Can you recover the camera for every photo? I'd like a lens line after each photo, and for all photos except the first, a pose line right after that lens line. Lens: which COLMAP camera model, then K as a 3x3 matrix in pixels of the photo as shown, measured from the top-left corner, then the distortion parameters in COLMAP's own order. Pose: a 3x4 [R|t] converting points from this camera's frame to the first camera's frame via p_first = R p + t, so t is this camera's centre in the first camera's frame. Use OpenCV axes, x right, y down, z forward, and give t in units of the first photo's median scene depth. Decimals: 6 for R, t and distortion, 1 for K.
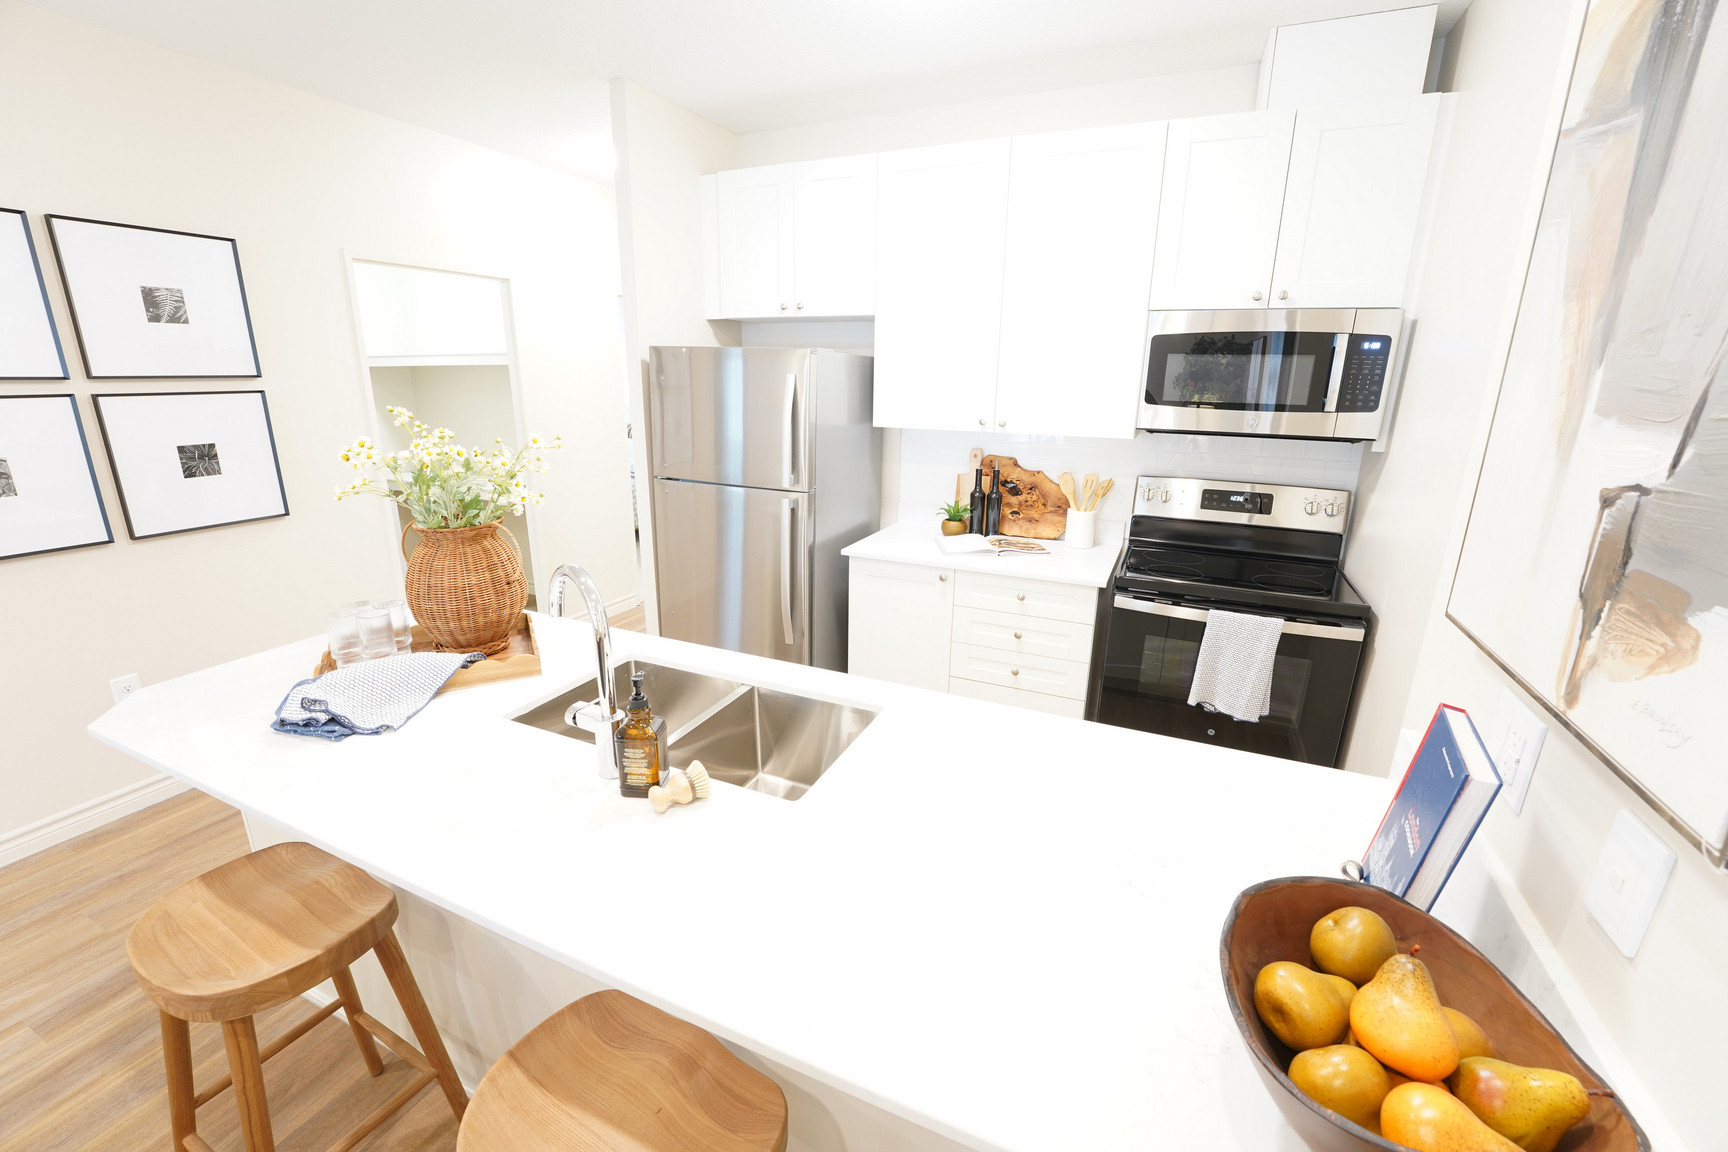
lens RADIAL K [[702.7, 0, 862.5], [0, 702.7, 577.1], [0, 0, 1]] dist [-0.037622, 0.007184]
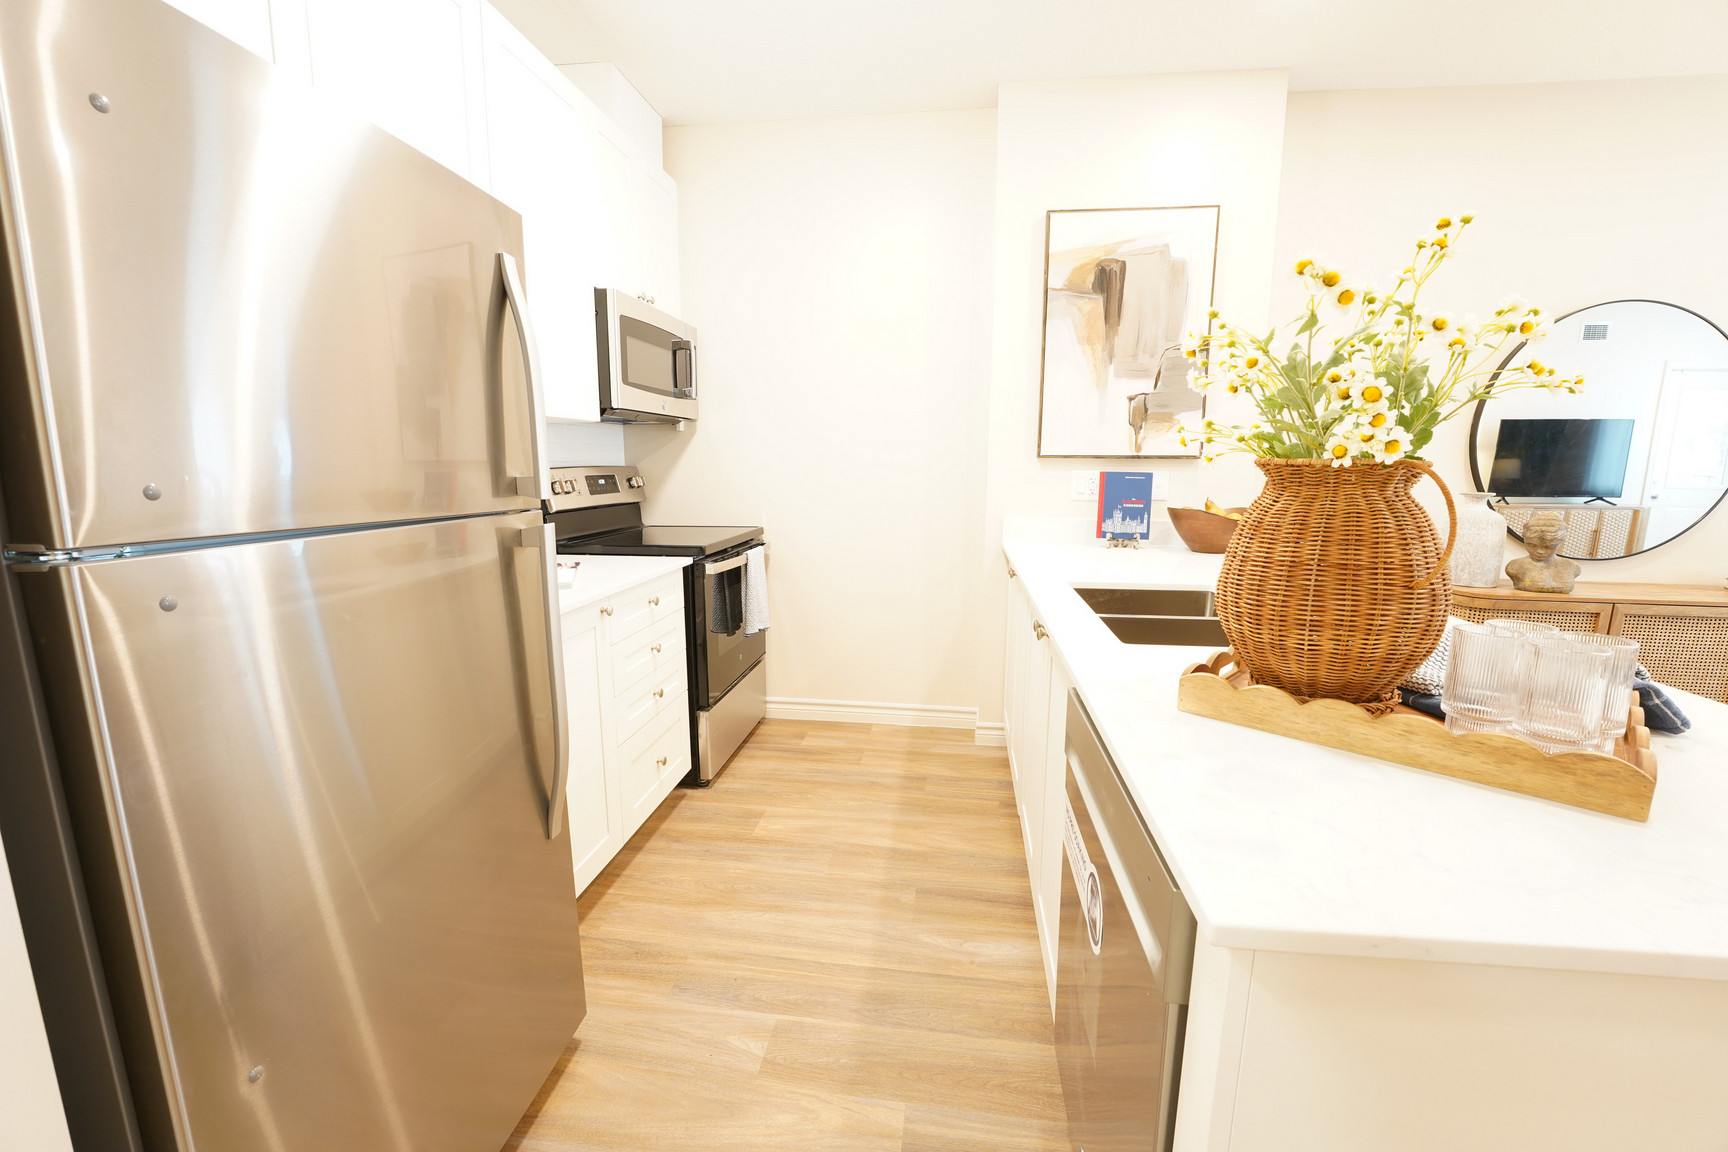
lens RADIAL K [[702.7, 0, 862.5], [0, 702.7, 577.1], [0, 0, 1]] dist [-0.037622, 0.007184]
pose [[-0.279927, -0.171387, 0.944599, -0.674679], [0.259515, 0.933795, 0.246332, -0.150216], [-0.924280, 0.314092, -0.216917, 0.999639]]
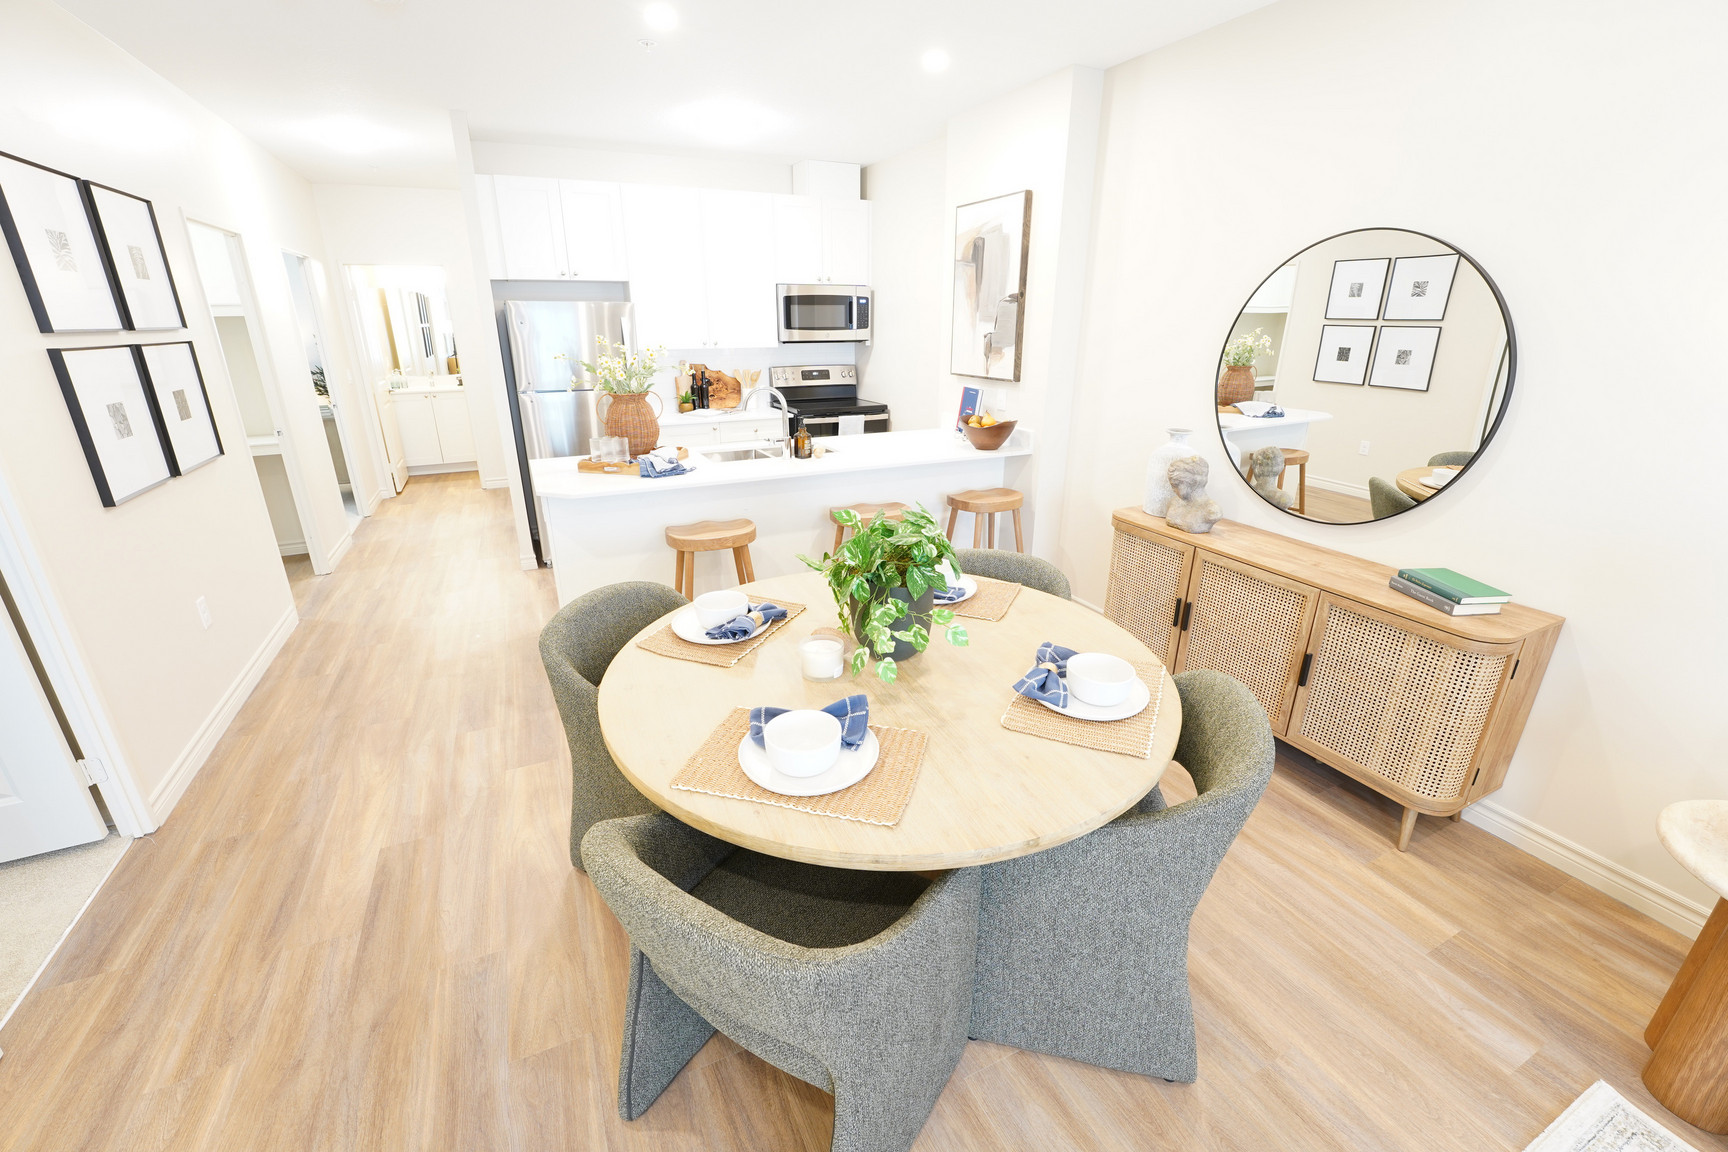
lens RADIAL K [[702.7, 0, 862.5], [0, 702.7, 577.1], [0, 0, 1]] dist [-0.037622, 0.007184]
pose [[0.641042, -0.277376, 0.715631, -1.181250], [0.220665, 0.959651, 0.174292, 0.157515], [-0.735101, 0.046186, 0.676383, -0.578711]]
